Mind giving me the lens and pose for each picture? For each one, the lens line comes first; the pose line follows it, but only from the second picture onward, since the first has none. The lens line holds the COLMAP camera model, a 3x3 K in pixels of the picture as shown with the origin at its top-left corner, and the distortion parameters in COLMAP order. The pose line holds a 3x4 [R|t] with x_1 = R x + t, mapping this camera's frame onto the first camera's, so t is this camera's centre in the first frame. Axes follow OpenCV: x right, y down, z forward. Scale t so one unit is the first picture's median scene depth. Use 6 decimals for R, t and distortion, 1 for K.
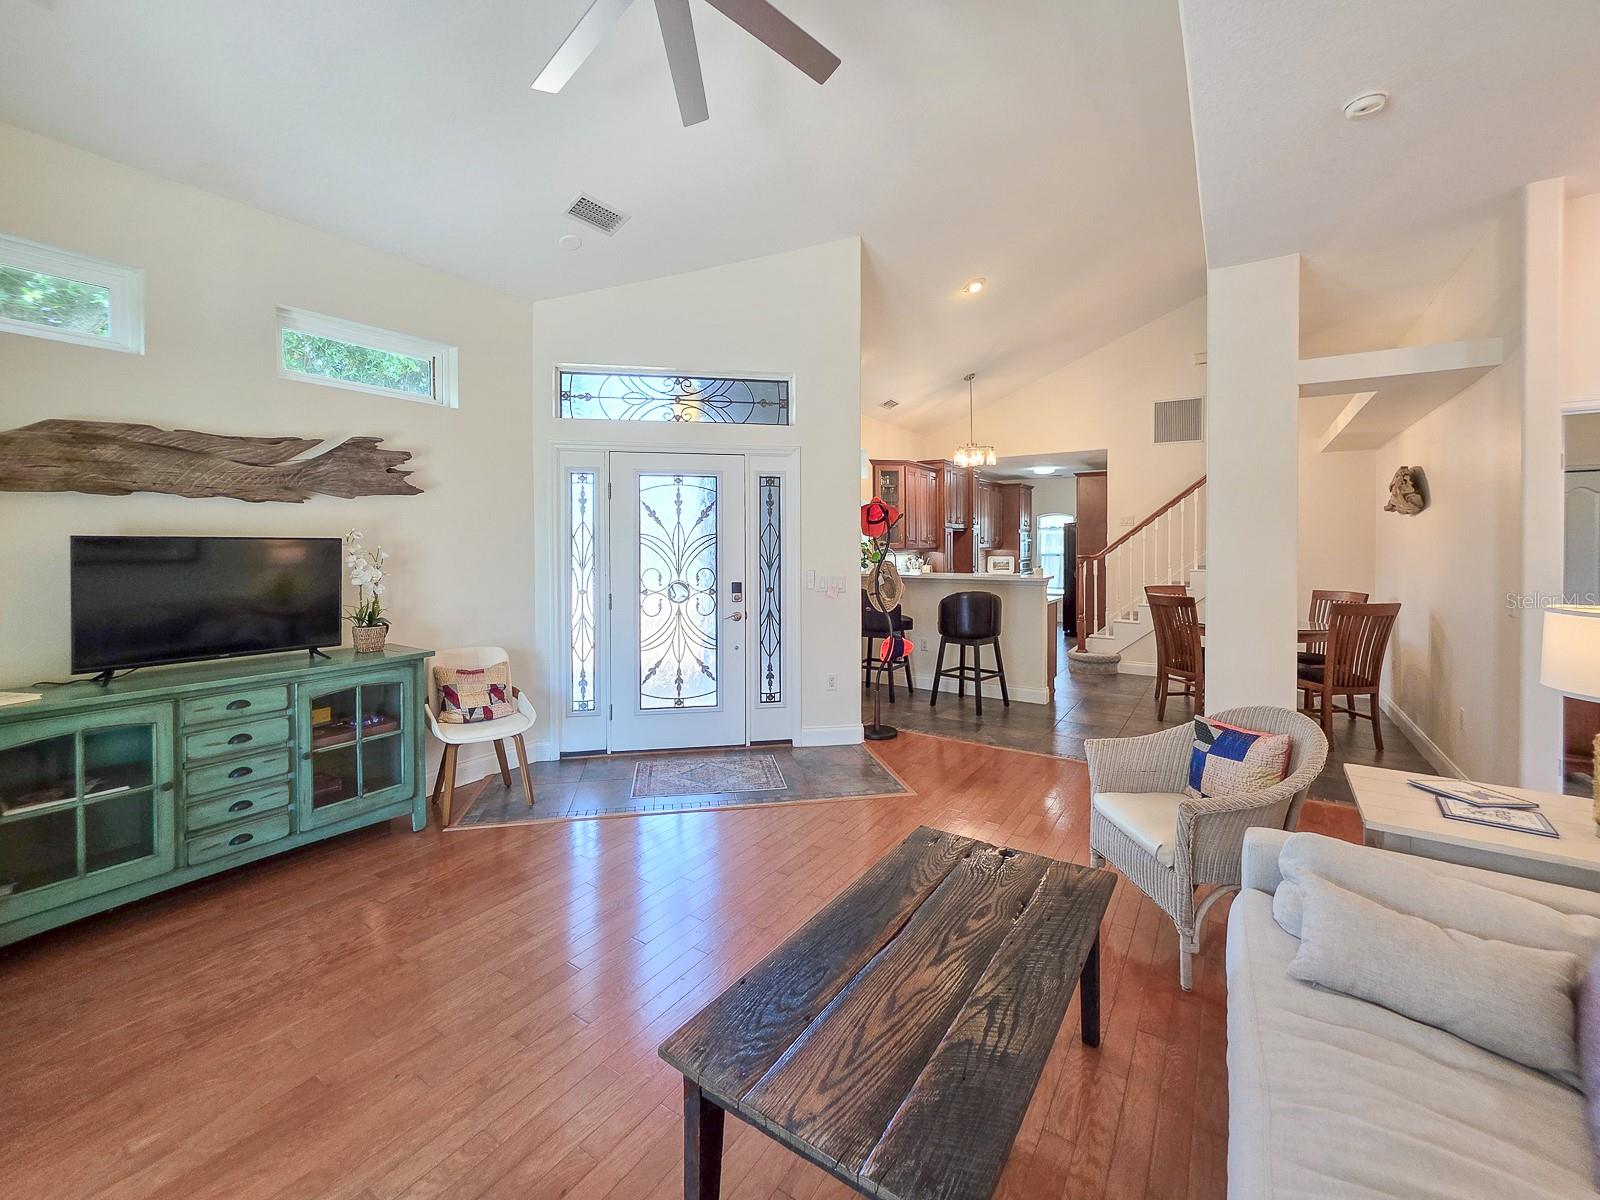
lens RADIAL K [[670.9, 0, 800.0], [0, 670.9, 600.0], [0, 0, 1]] dist [0.000459, -0.000075]
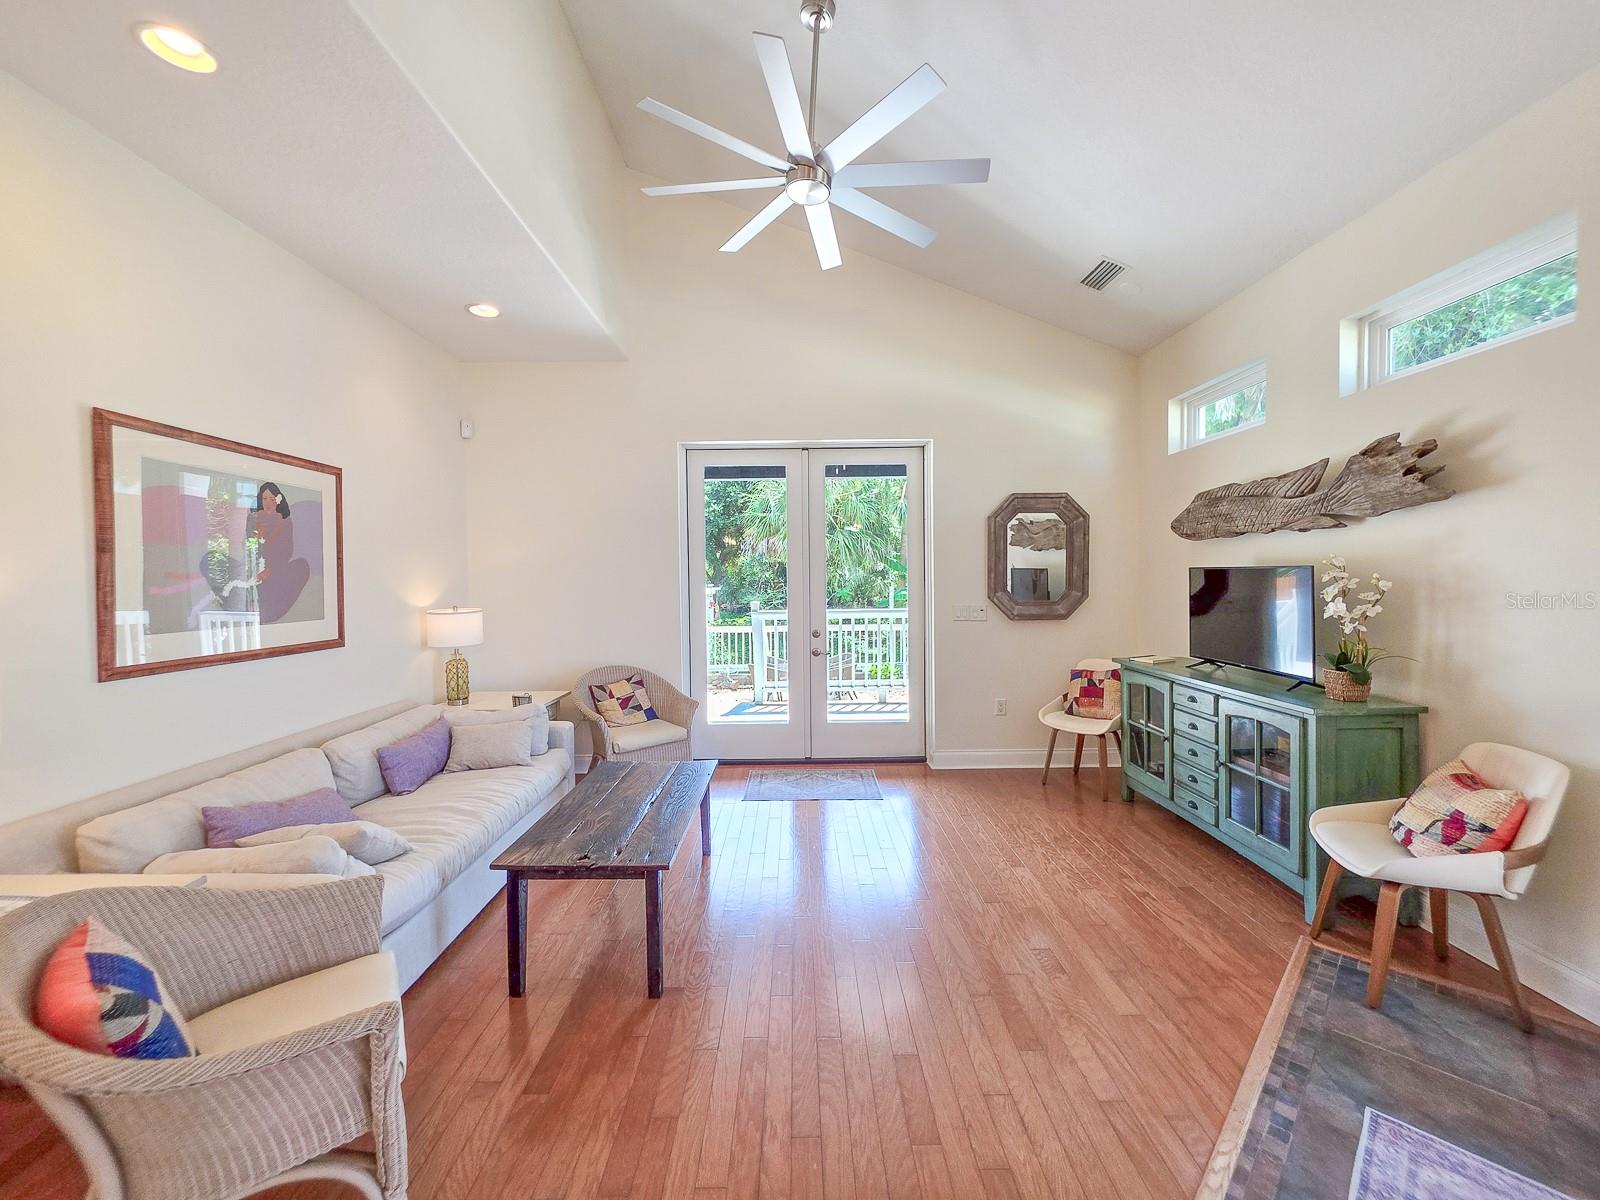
lens RADIAL K [[649.2, 0, 800.0], [0, 649.2, 600.0], [0, 0, 1]] dist [-0.000288, -0.000224]
pose [[-0.837611, 0.030720, -0.545402, 0.438304], [-0.031528, 0.994035, 0.104408, -0.130884], [0.545356, 0.104649, -0.831646, 1.528090]]
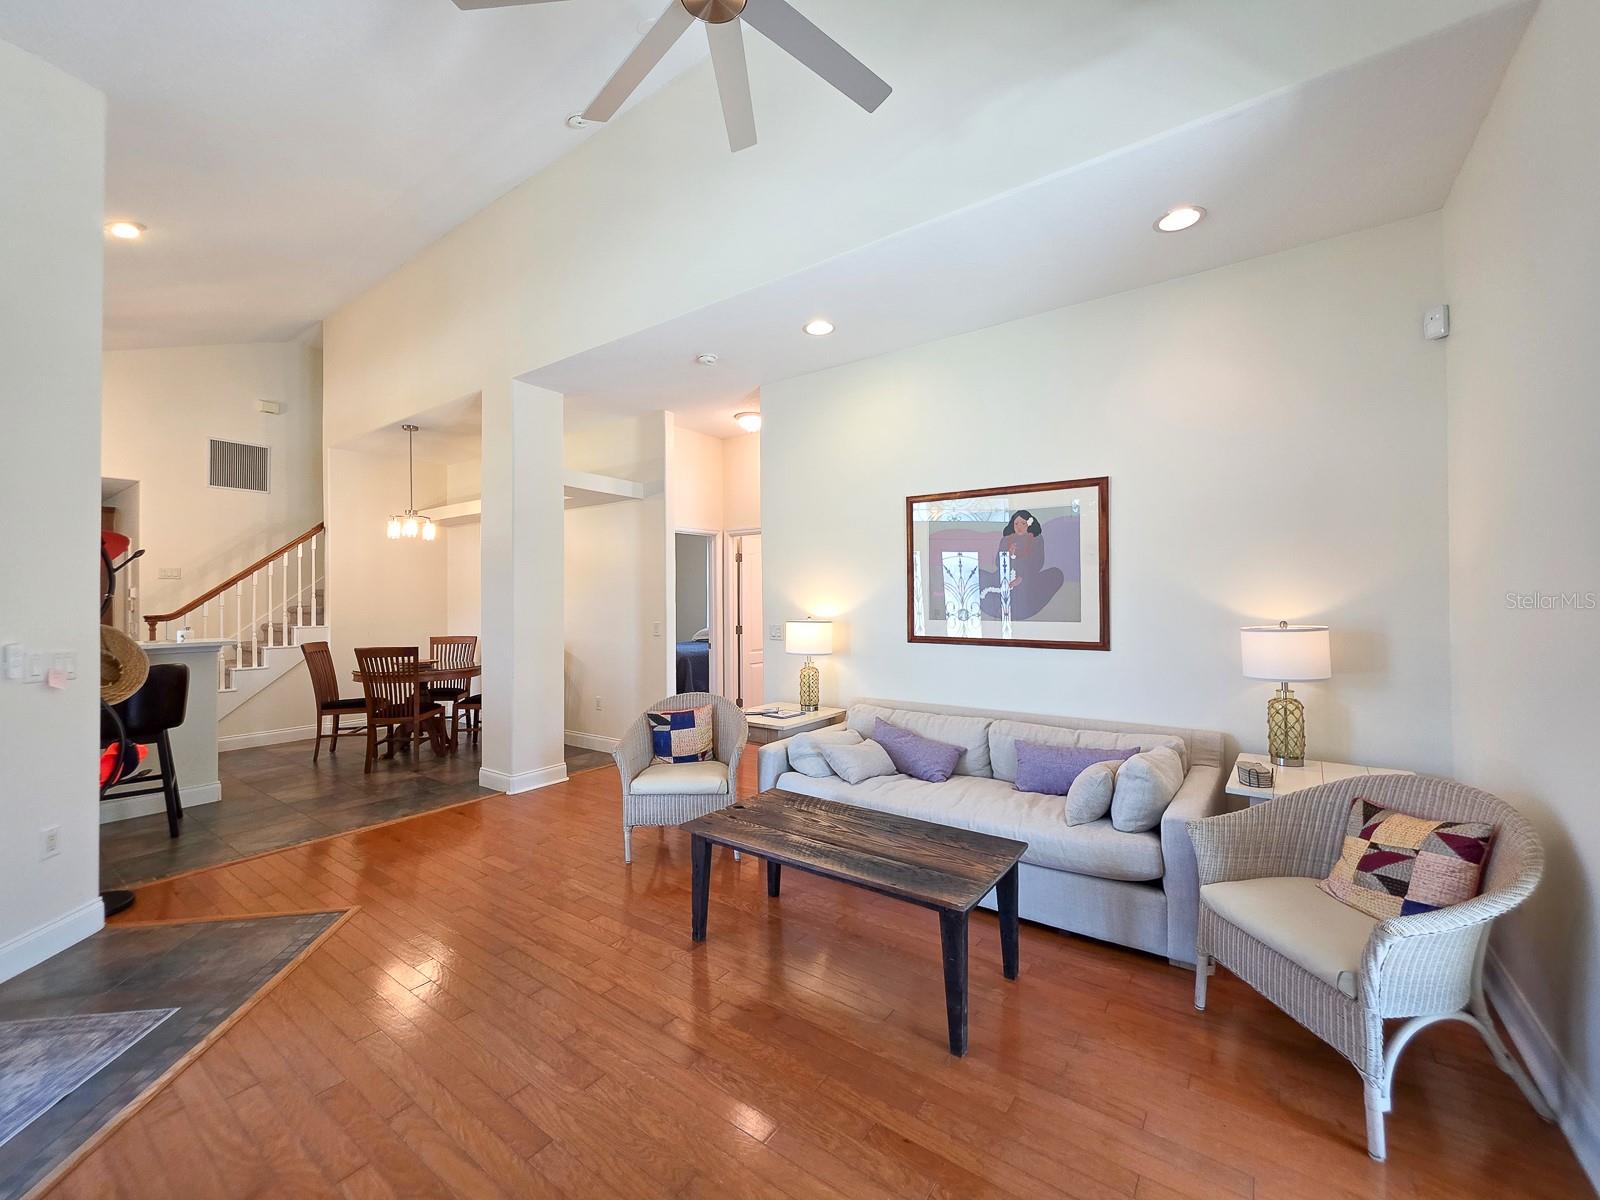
lens RADIAL K [[649.2, 0, 800.0], [0, 649.2, 600.0], [0, 0, 1]] dist [-0.000288, -0.000224]
pose [[0.048922, -0.005146, 0.998789, -0.797454], [0.091491, 0.995806, 0.000650, -0.040471], [-0.994603, 0.091349, 0.049188, 0.561600]]
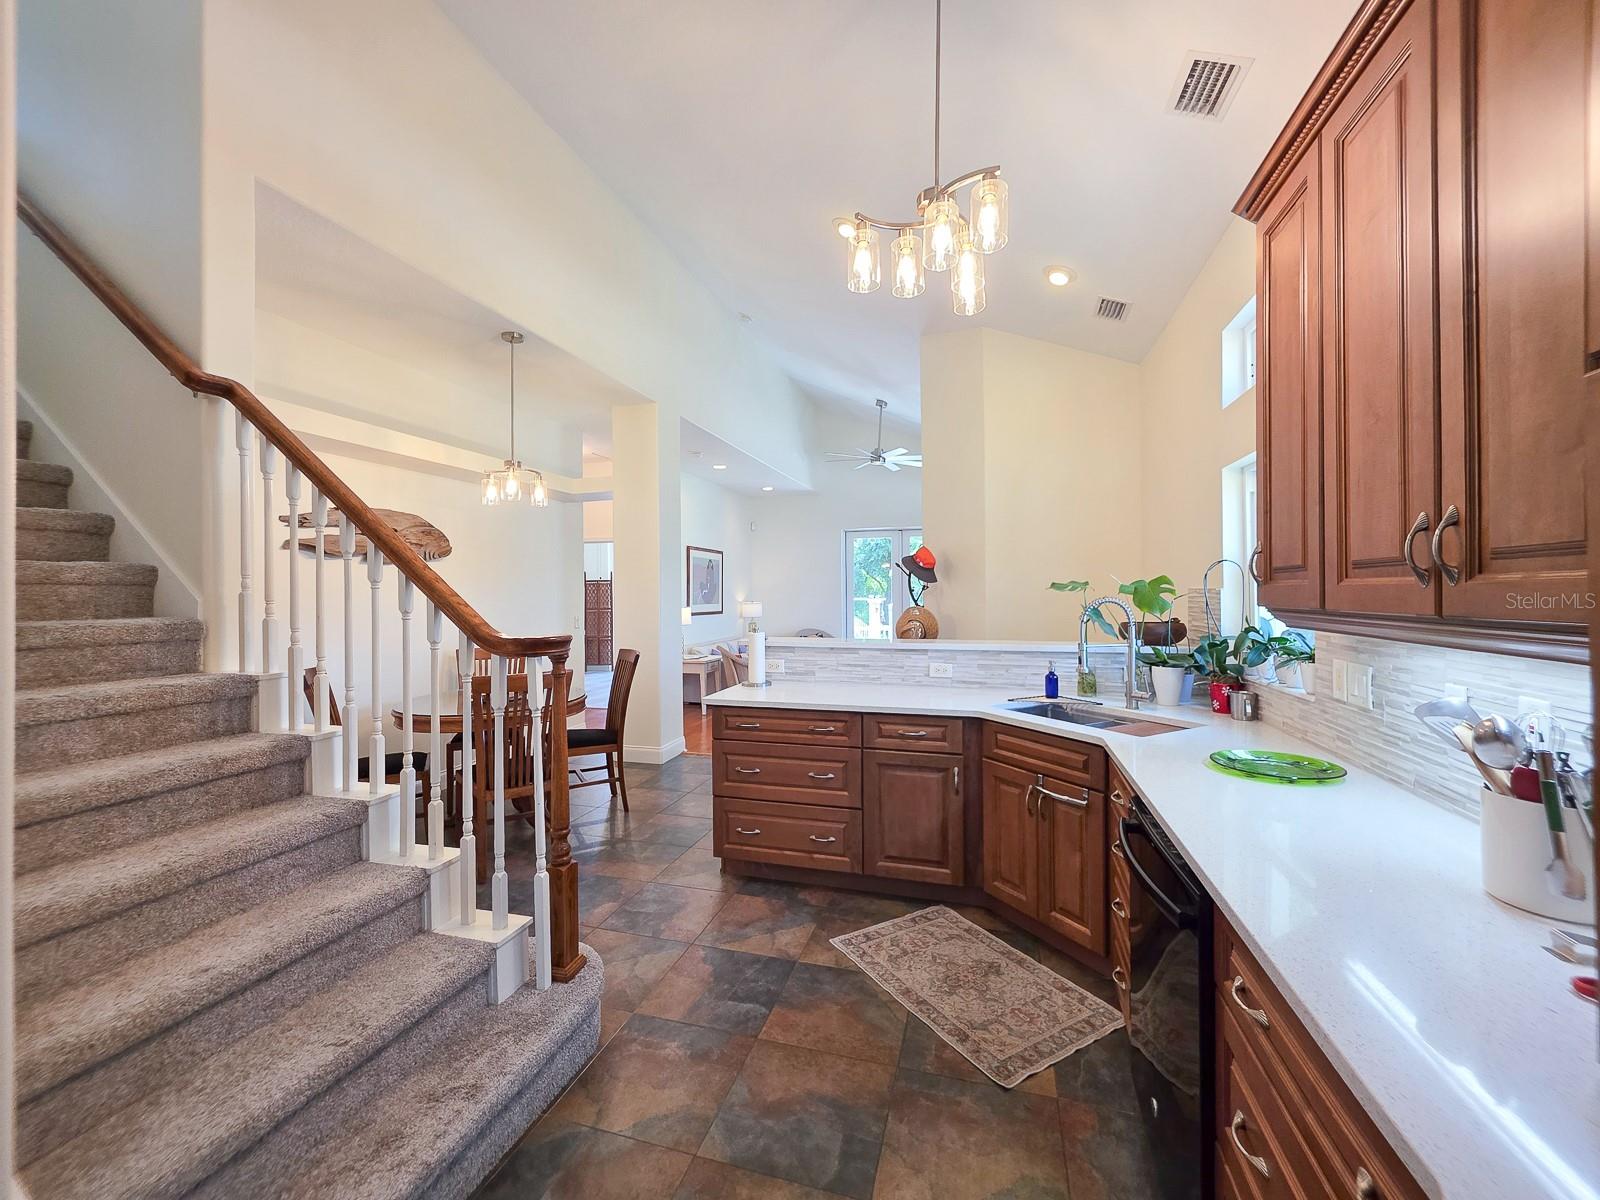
lens RADIAL K [[670.9, 0, 800.0], [0, 670.9, 600.0], [0, 0, 1]] dist [0.000459, -0.000075]
pose [[-0.955957, 0.011888, -0.293266, 1.152754], [-0.014784, 0.995961, 0.088566, -0.286650], [0.293134, 0.089001, -0.951920, 3.593198]]
